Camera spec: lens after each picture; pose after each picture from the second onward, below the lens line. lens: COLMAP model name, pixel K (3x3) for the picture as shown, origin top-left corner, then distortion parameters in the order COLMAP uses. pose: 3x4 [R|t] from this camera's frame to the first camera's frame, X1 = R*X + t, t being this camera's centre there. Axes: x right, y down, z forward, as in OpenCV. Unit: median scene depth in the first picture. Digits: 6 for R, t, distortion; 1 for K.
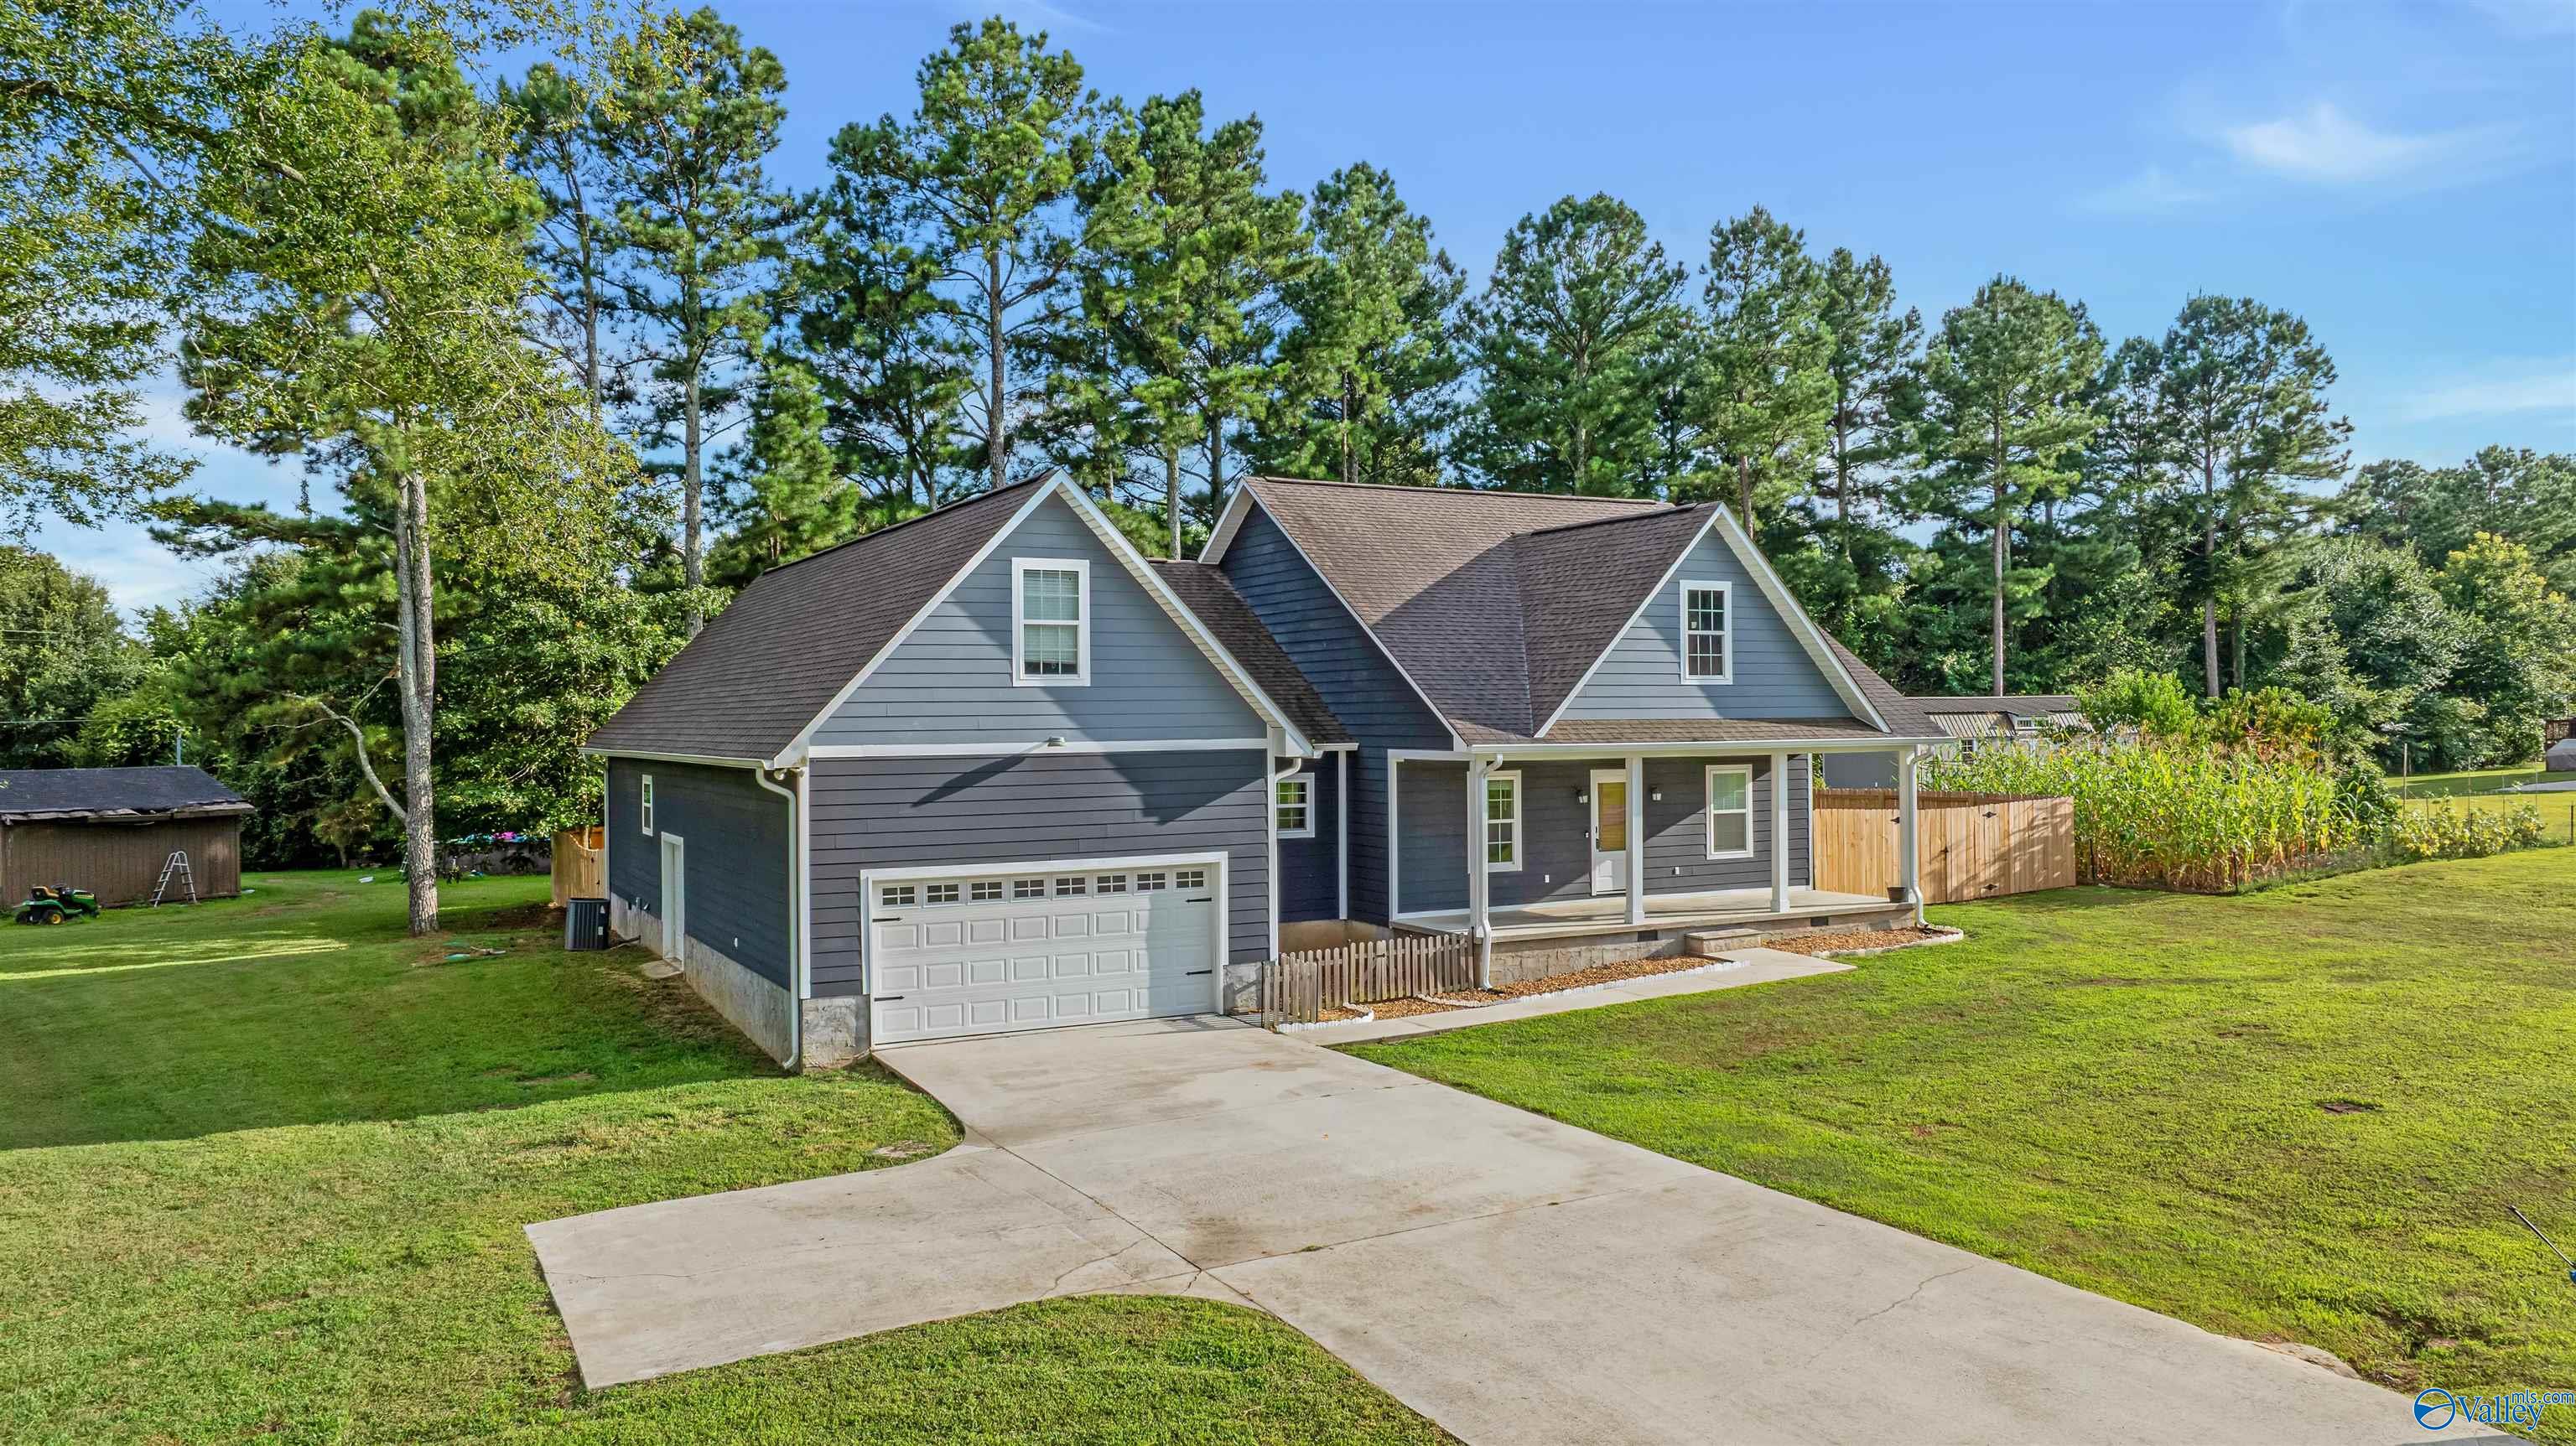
lens RADIAL K [[1817.0, 0, 1288.0], [0, 1817.0, 723.0], [0, 0, 1]] dist [0.003441, 0.000853]
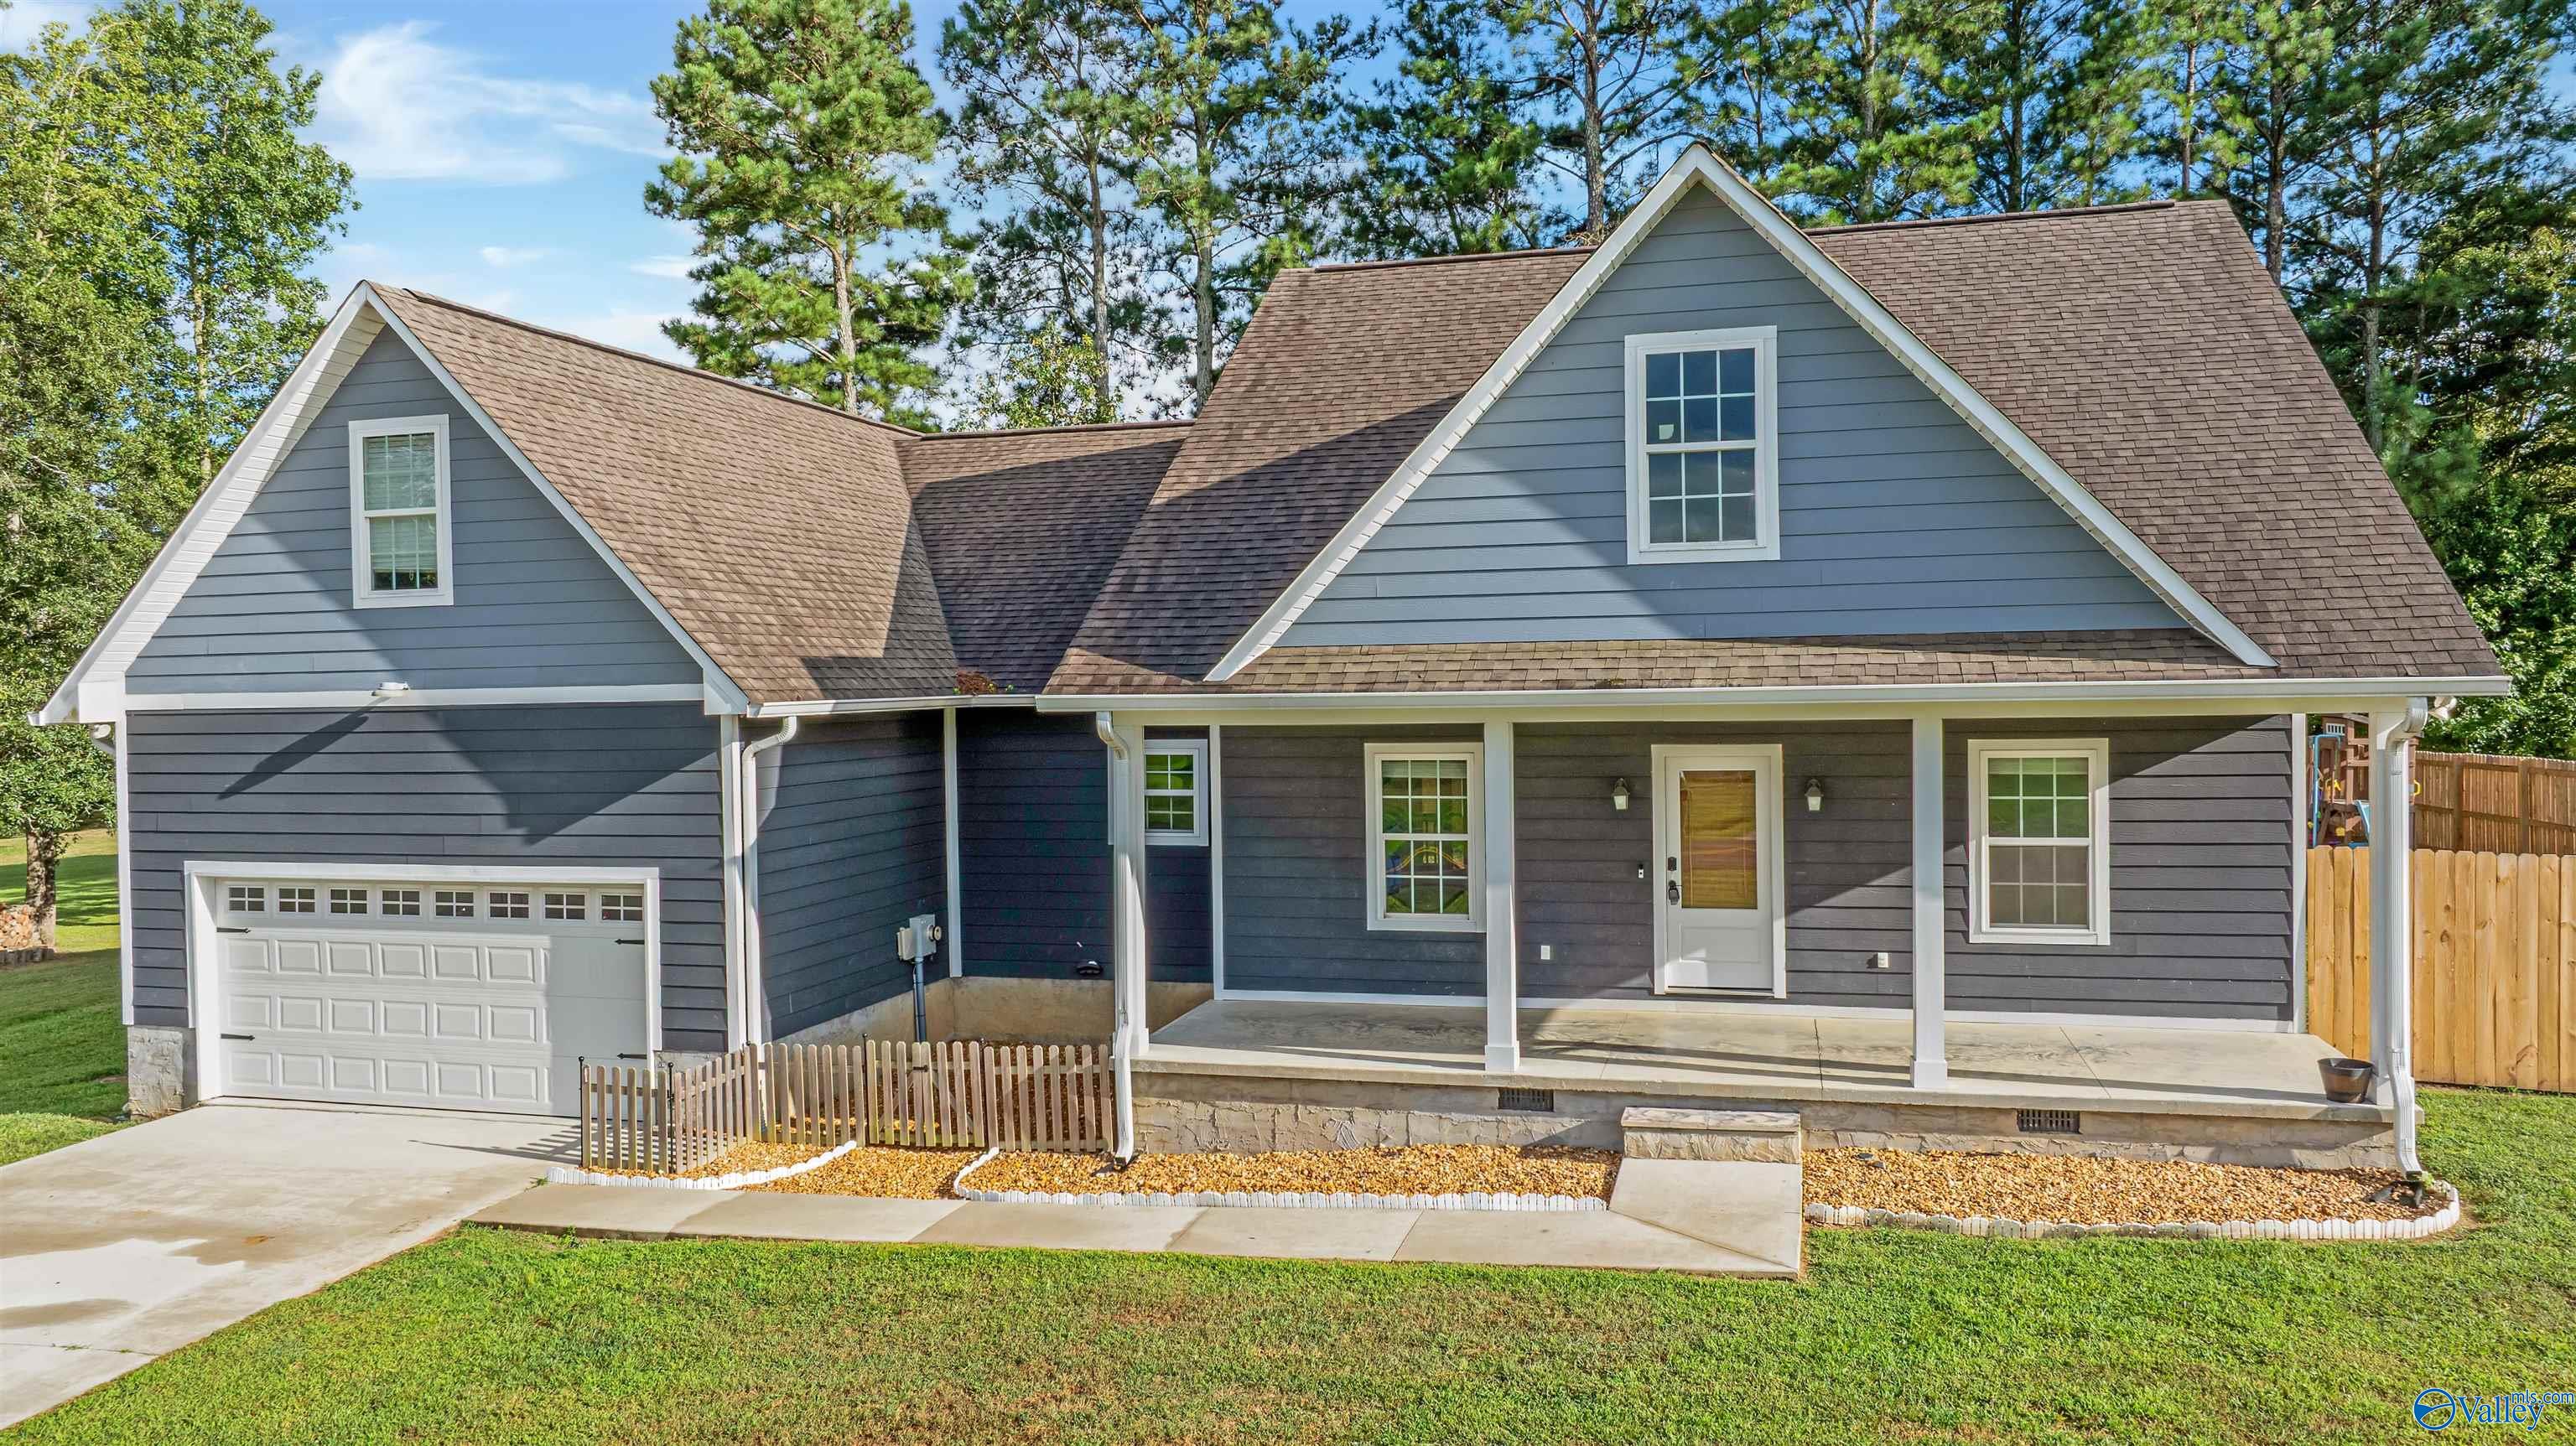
lens RADIAL K [[1811.3, 0, 1287.0], [0, 1811.3, 721.1], [0, 0, 1]] dist [-0.041505, 0.042171]
pose [[0.725305, 0.015129, -0.688261, 0.473341], [0.008274, 0.999495, 0.030689, 0.003565], [0.688378, -0.027953, 0.724813, 0.617642]]
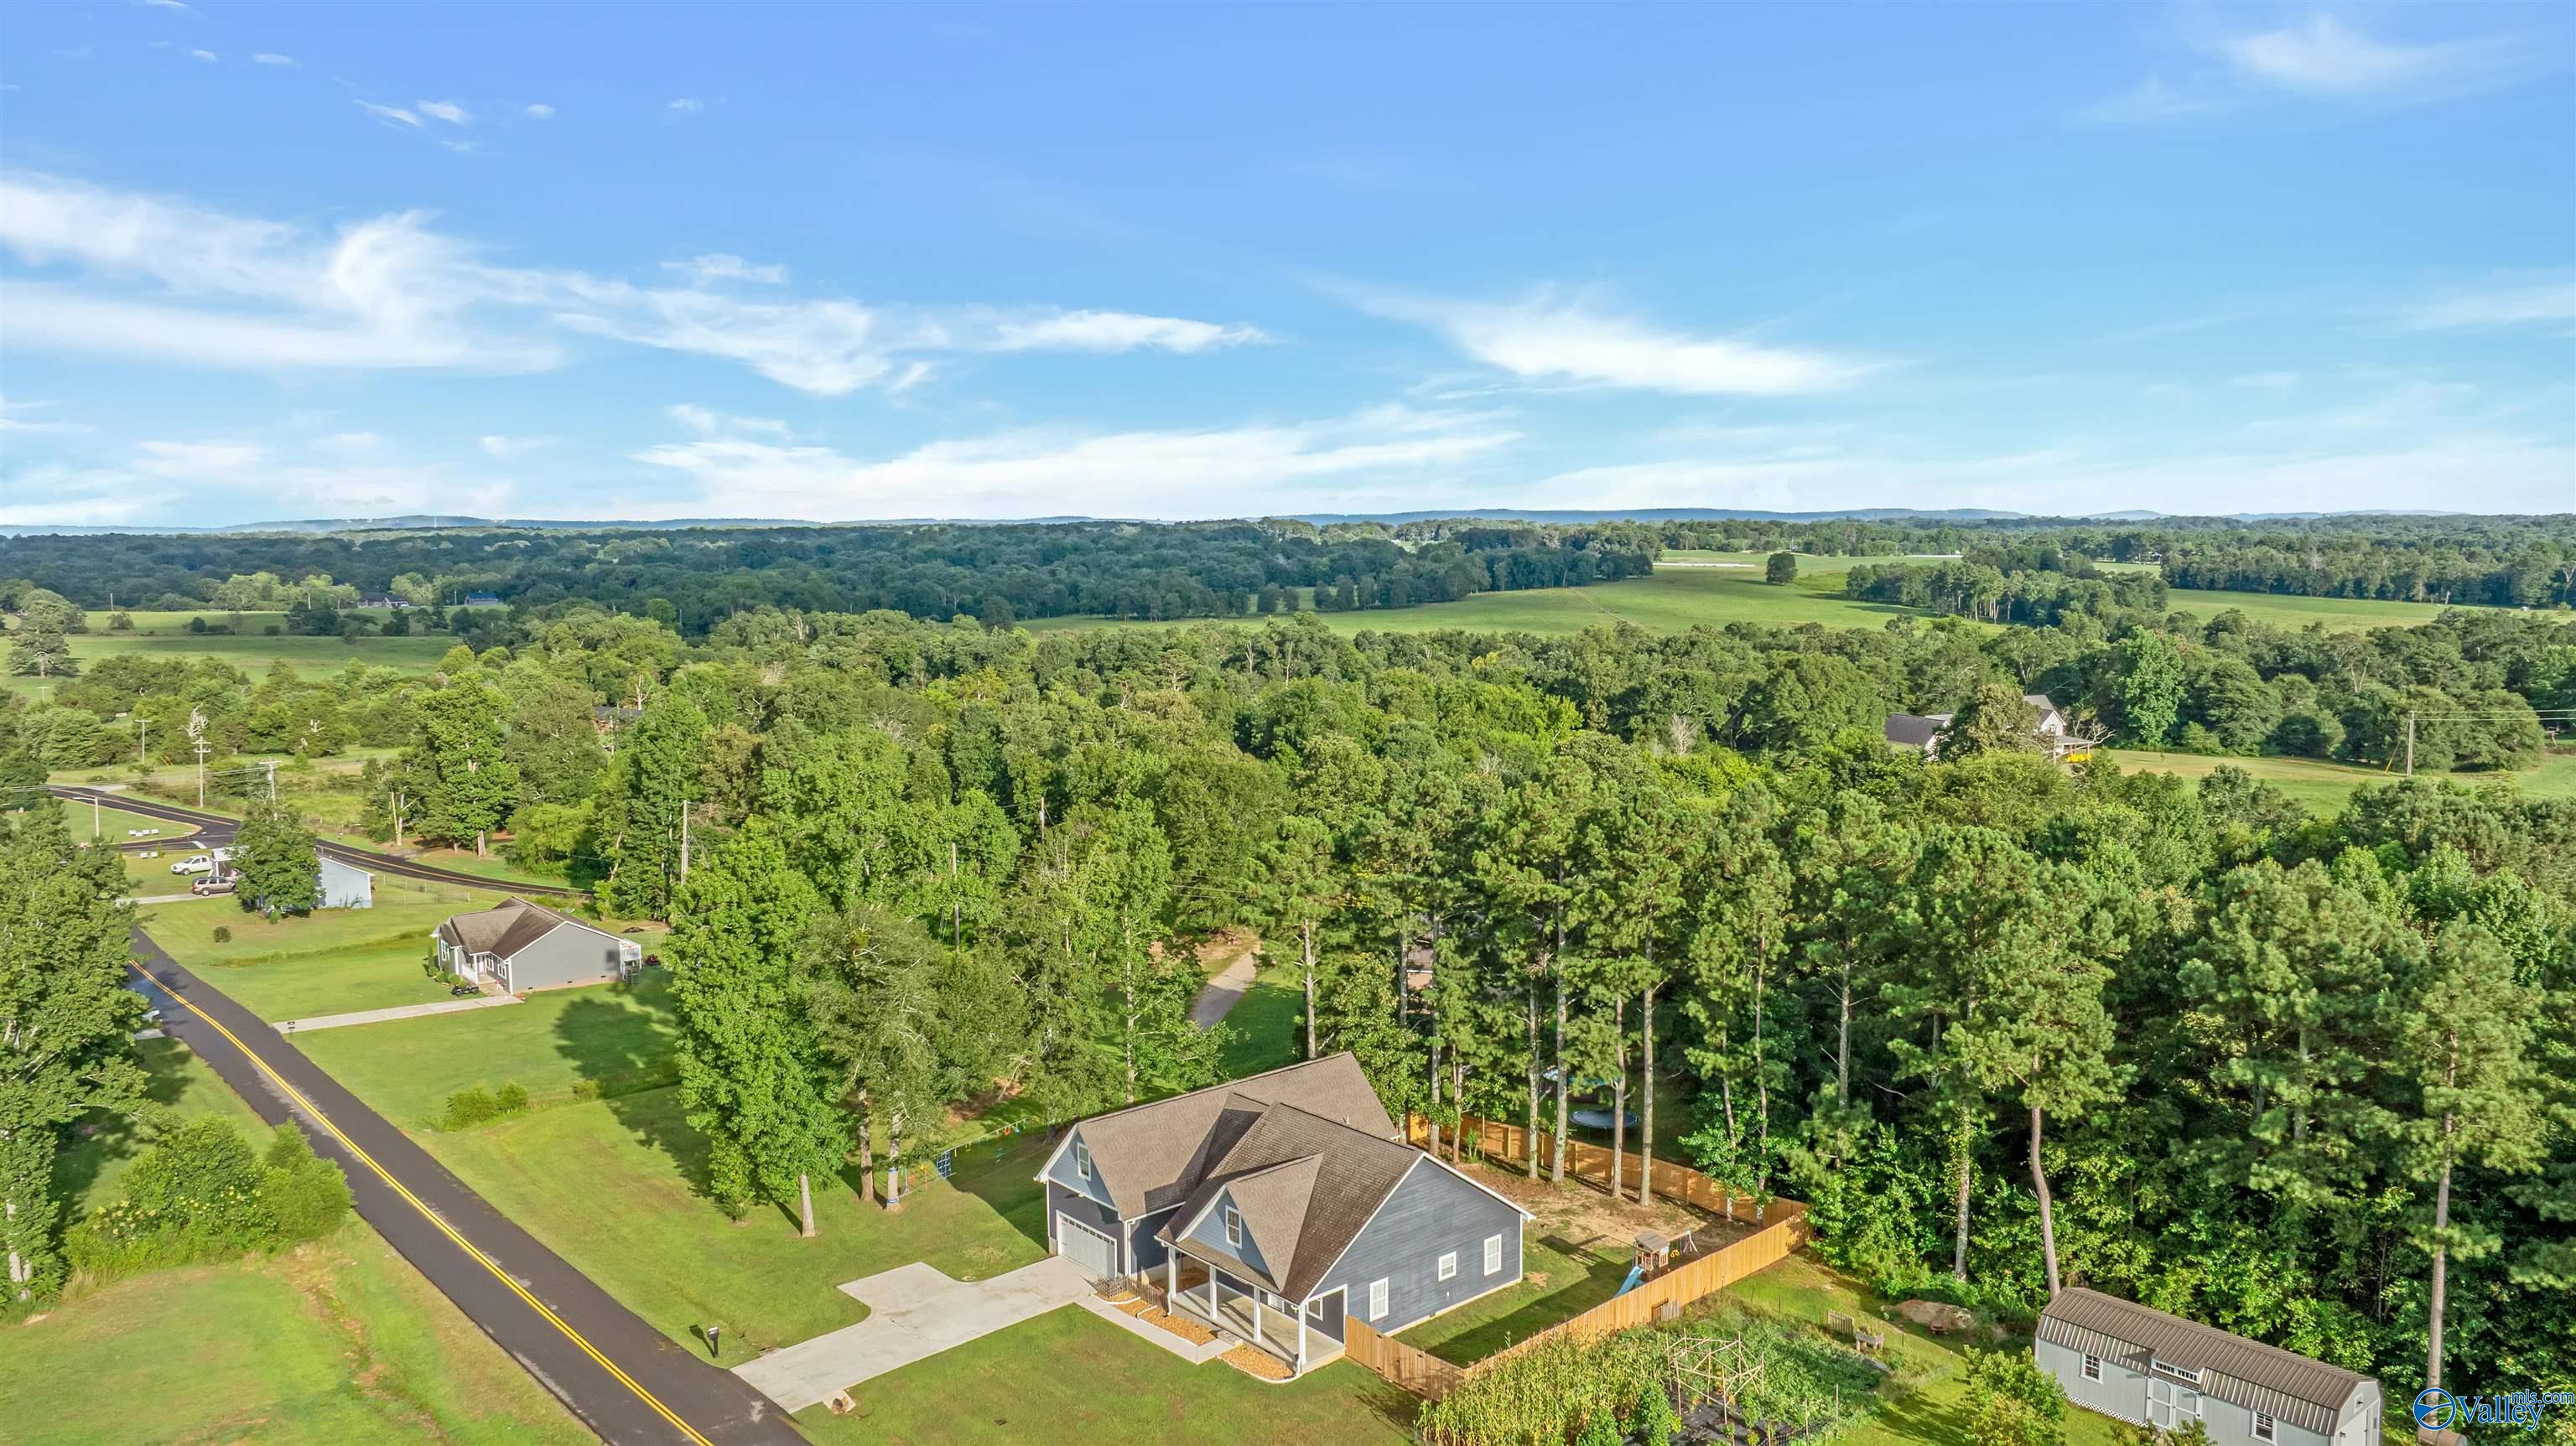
lens RADIAL K [[1811.3, 0, 1287.0], [0, 1811.3, 721.1], [0, 0, 1]] dist [-0.041505, 0.042171]
pose [[0.216167, 0.096535, -0.971572, 2.822206], [0.002907, 0.995032, 0.099512, -1.078704], [0.976352, -0.024336, 0.214812, 0.533761]]
